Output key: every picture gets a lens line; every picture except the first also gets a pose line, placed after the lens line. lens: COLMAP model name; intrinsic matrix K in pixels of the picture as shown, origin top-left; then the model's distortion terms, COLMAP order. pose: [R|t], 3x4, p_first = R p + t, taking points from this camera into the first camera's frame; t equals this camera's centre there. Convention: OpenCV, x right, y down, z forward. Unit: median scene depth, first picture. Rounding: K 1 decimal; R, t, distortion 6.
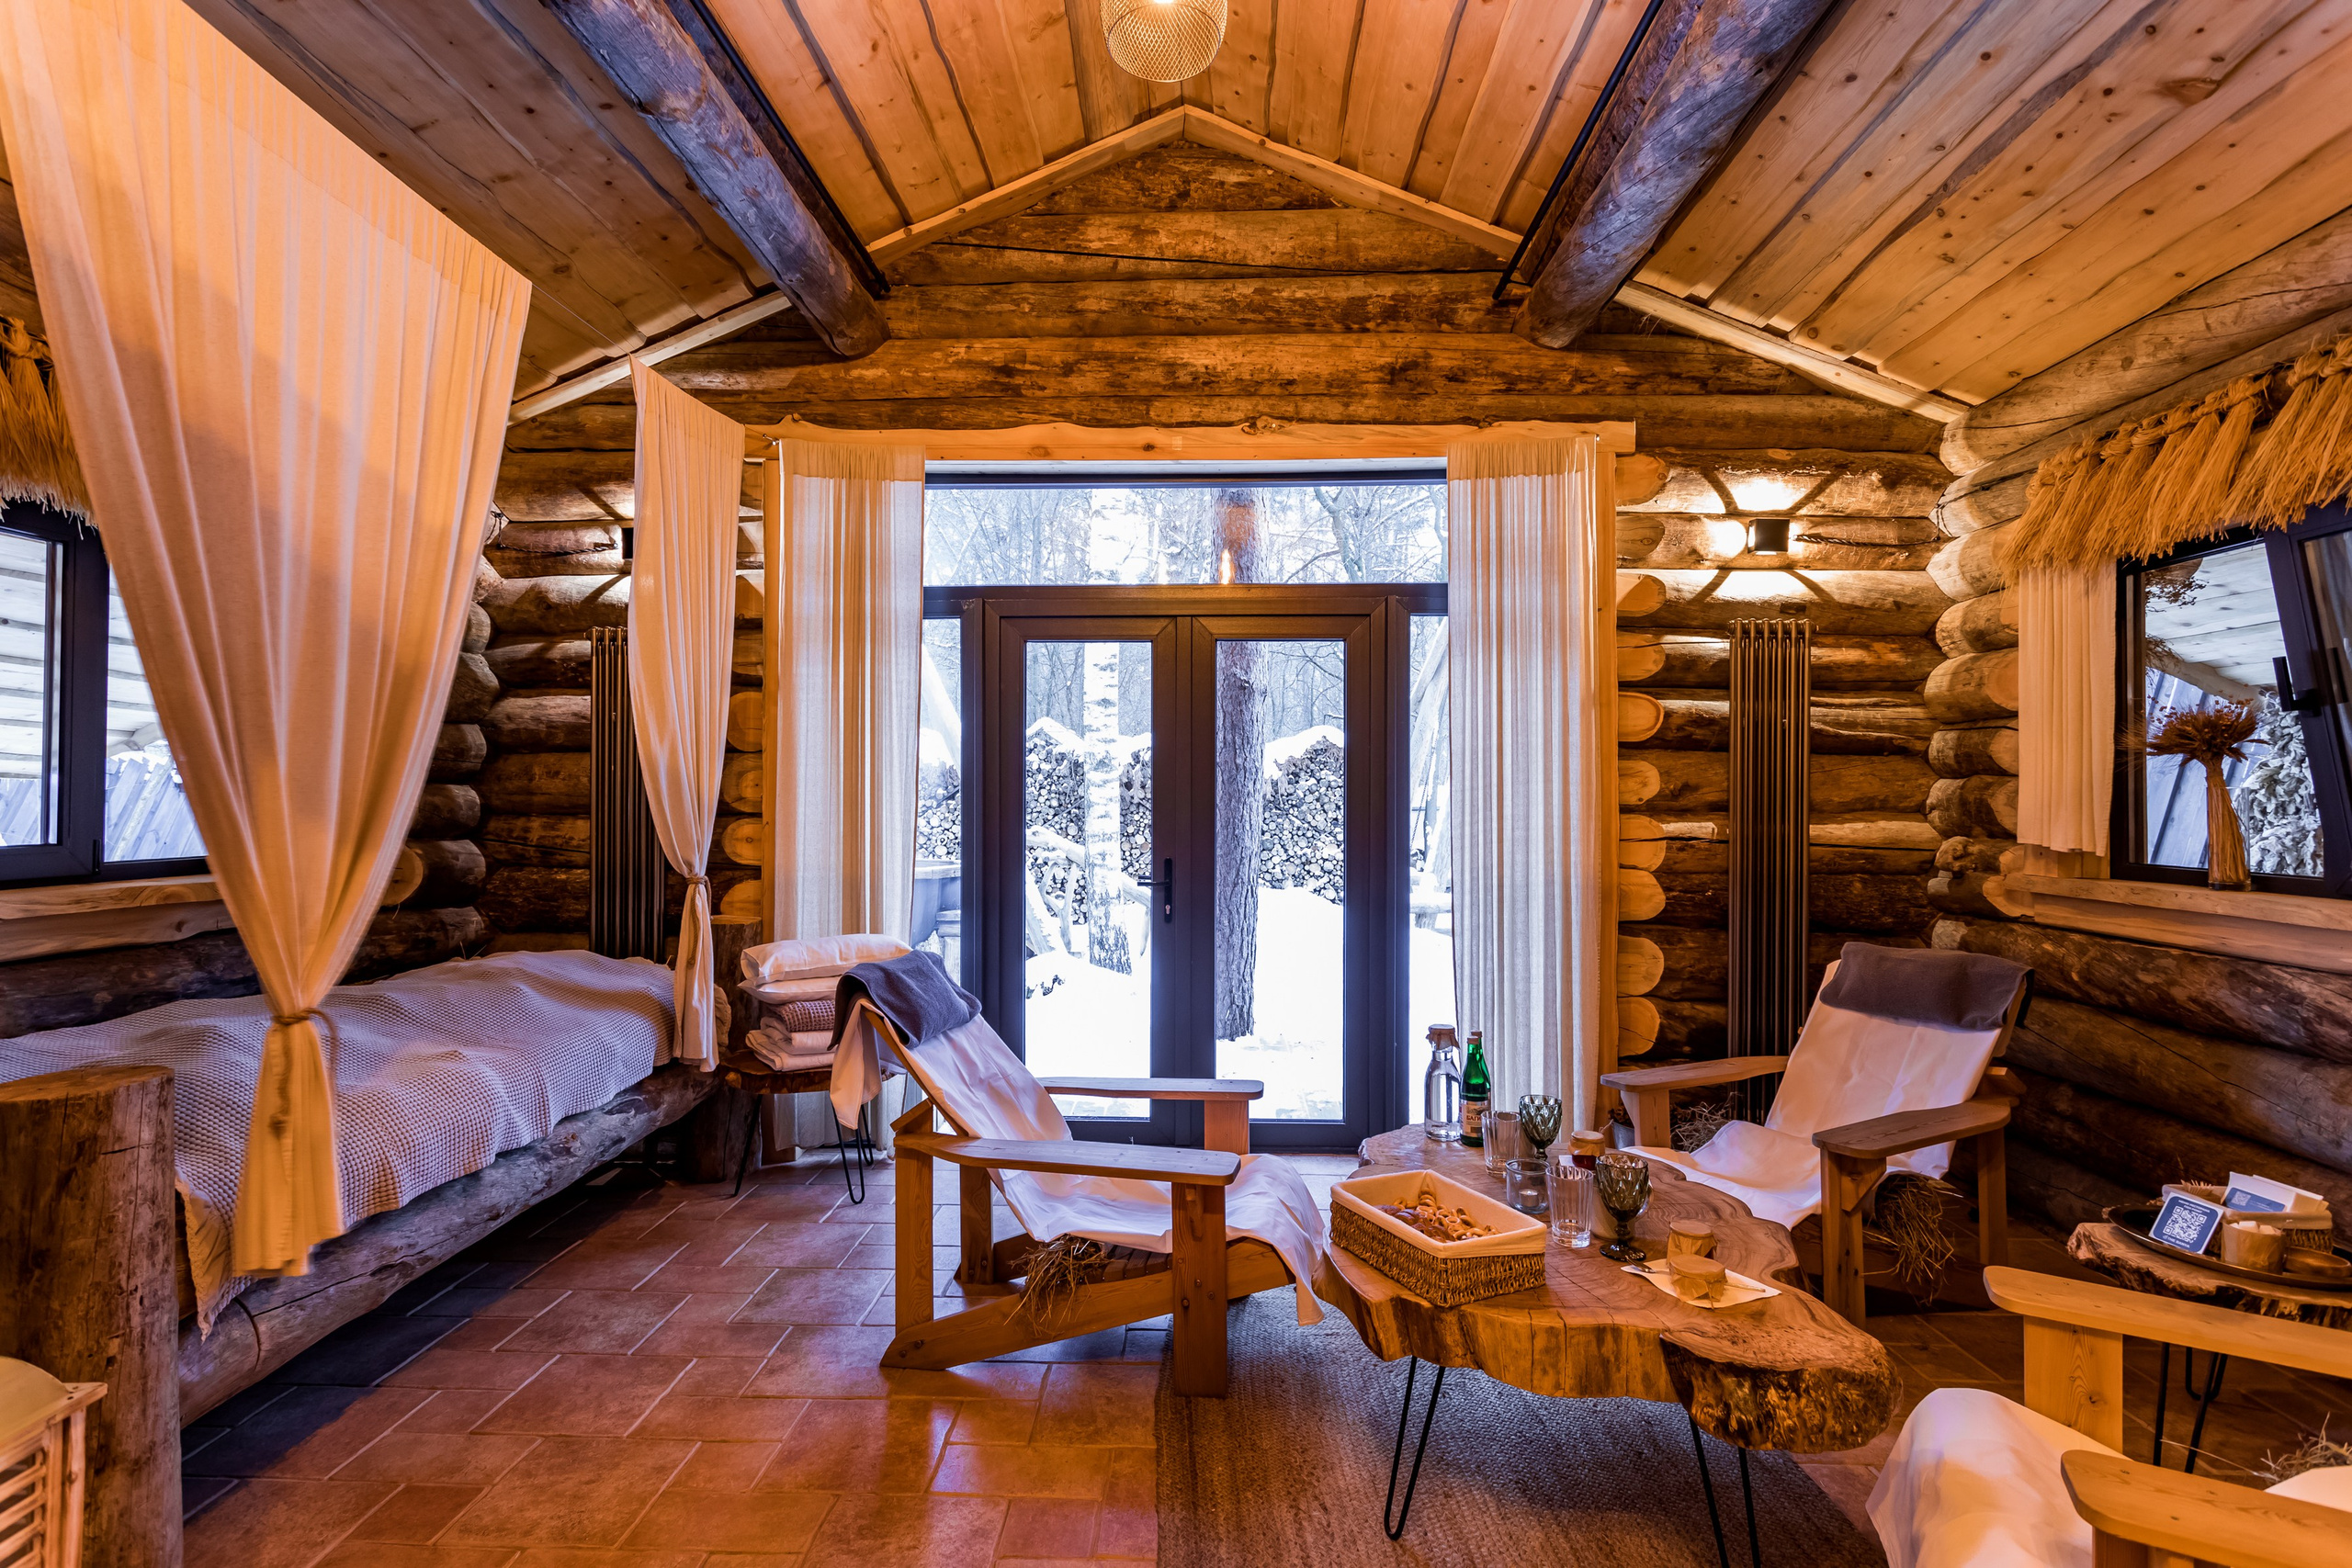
lens RADIAL K [[1119.5, 0, 1170.3], [0, 1119.5, 782.3], [0, 0, 1]] dist [0.003066, 0.000903]
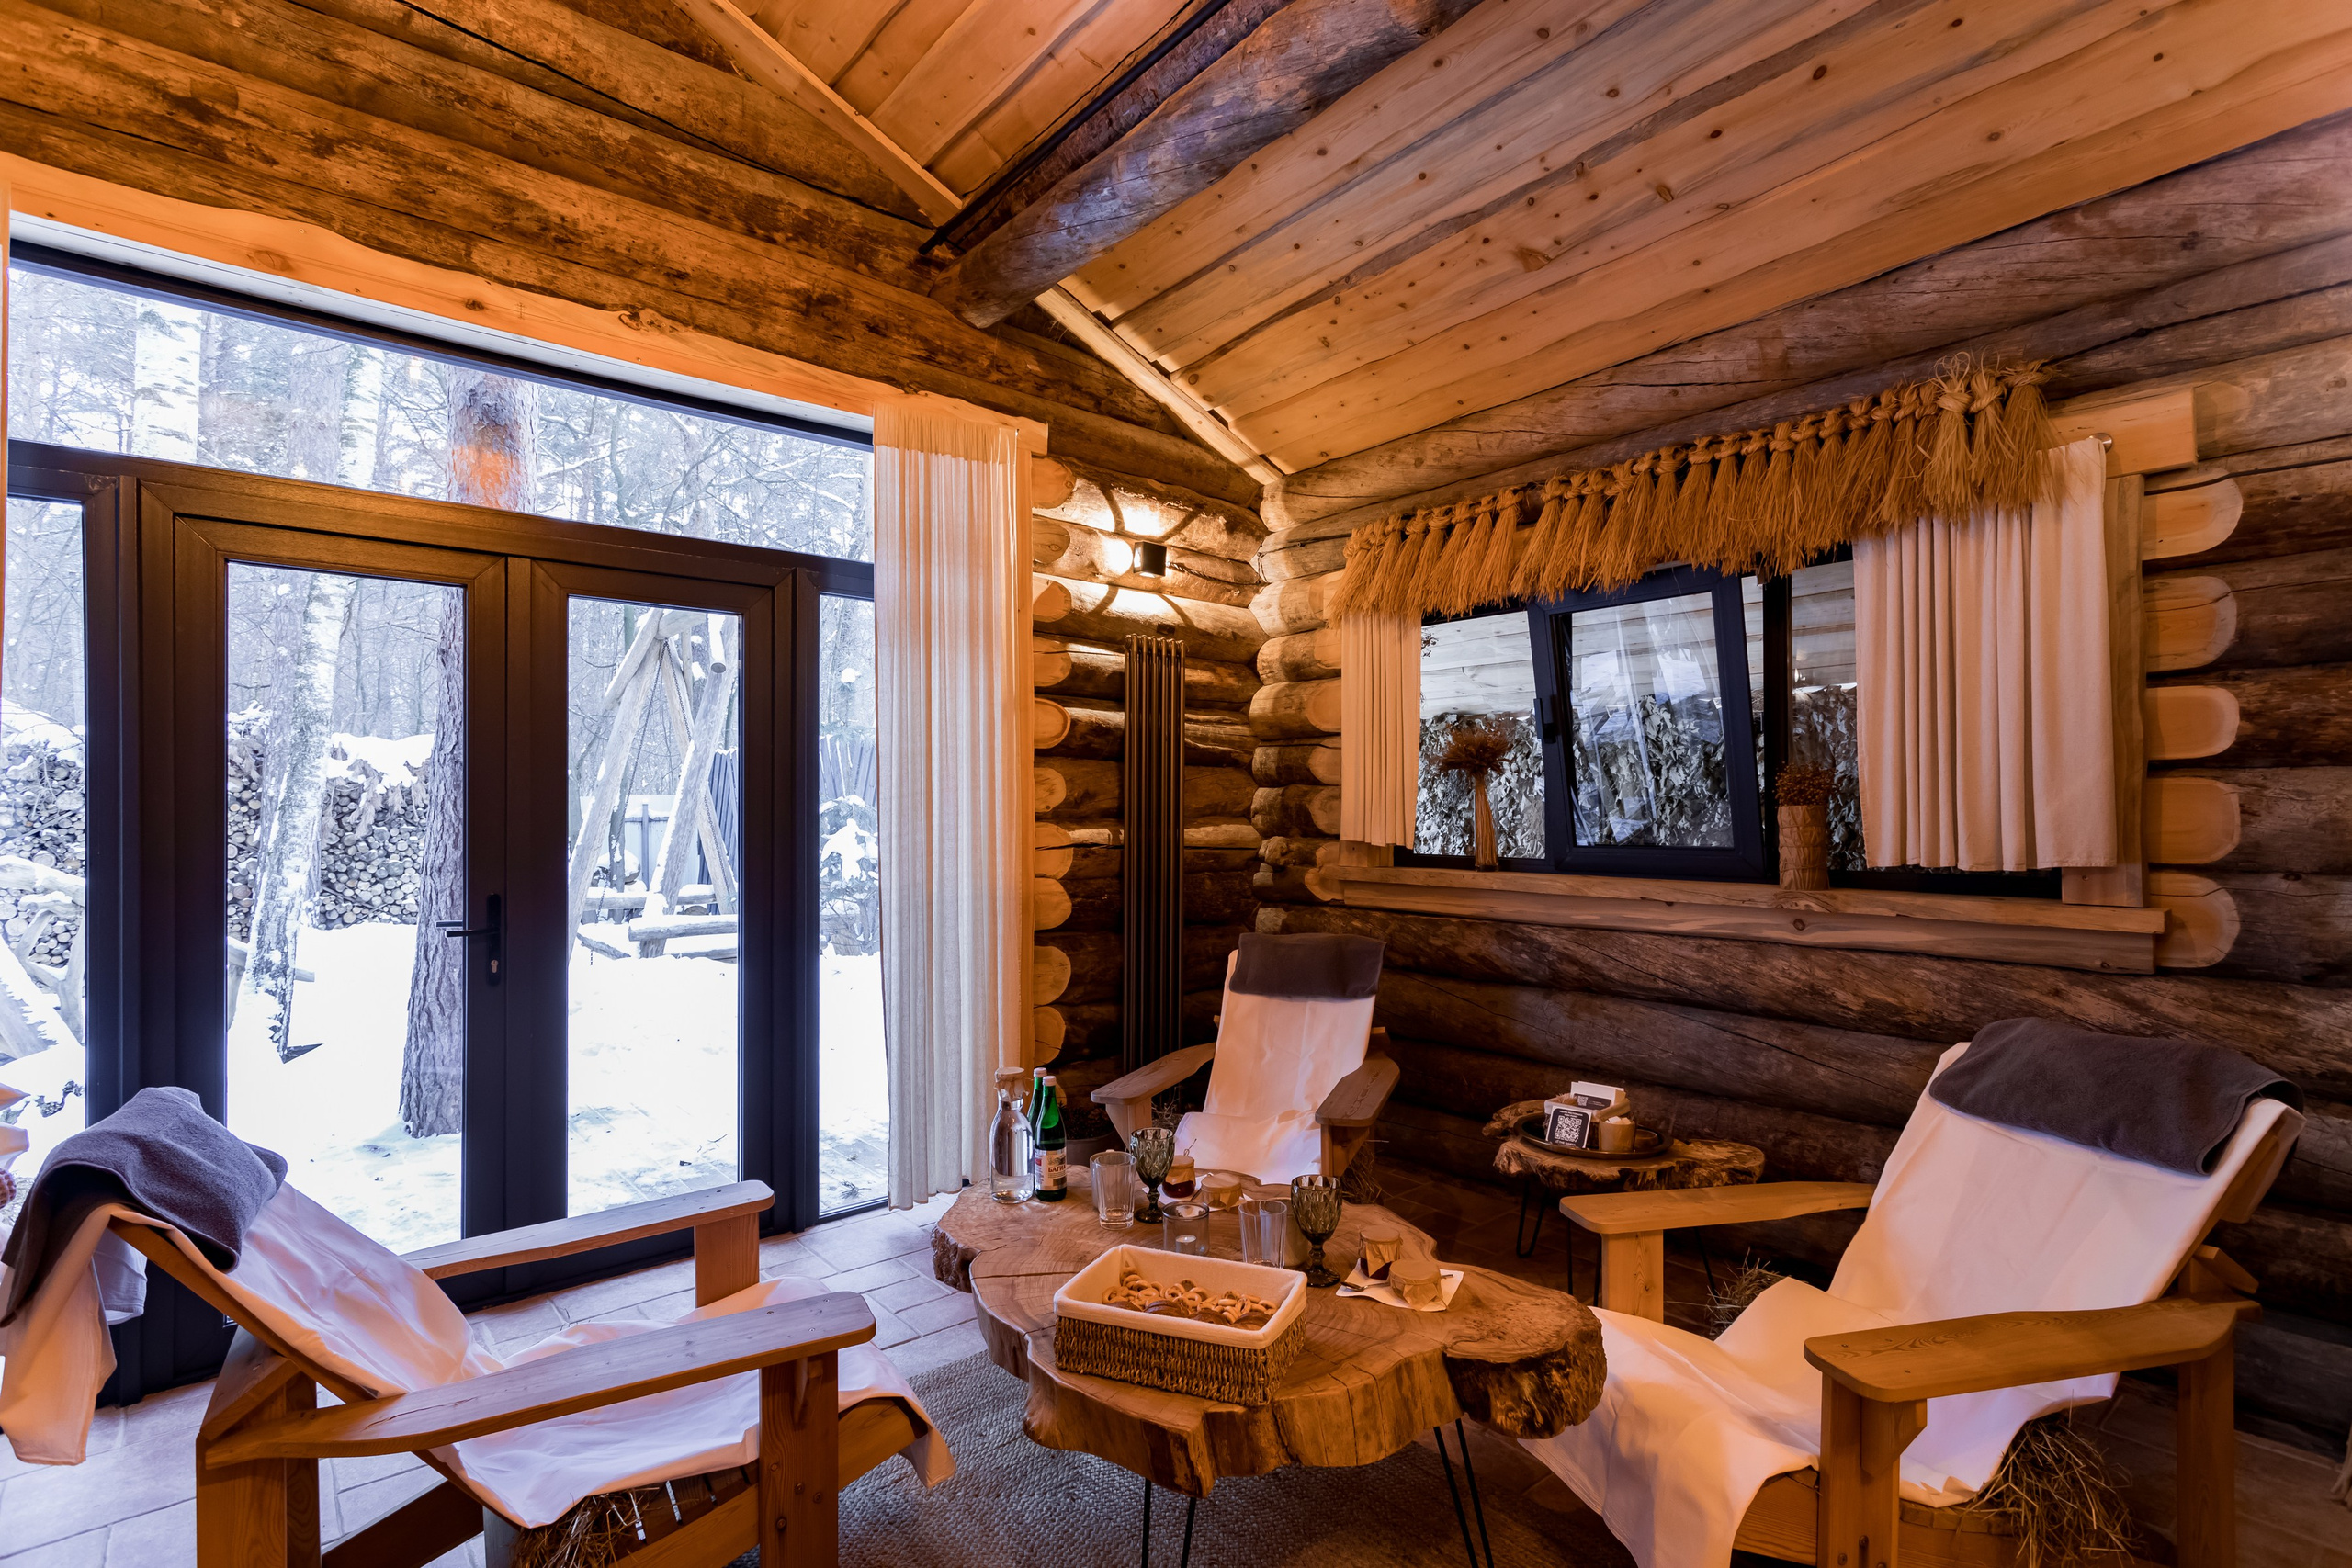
lens RADIAL K [[1121.8, 0, 1167.3], [0, 1121.8, 800.1], [0, 0, 1]] dist [0.001724, 0.001102]
pose [[0.737552, -0.002559, 0.675285, -0.184066], [-0.002310, 0.999977, 0.006312, 0.002925], [-0.675286, -0.006215, 0.737530, 0.206087]]
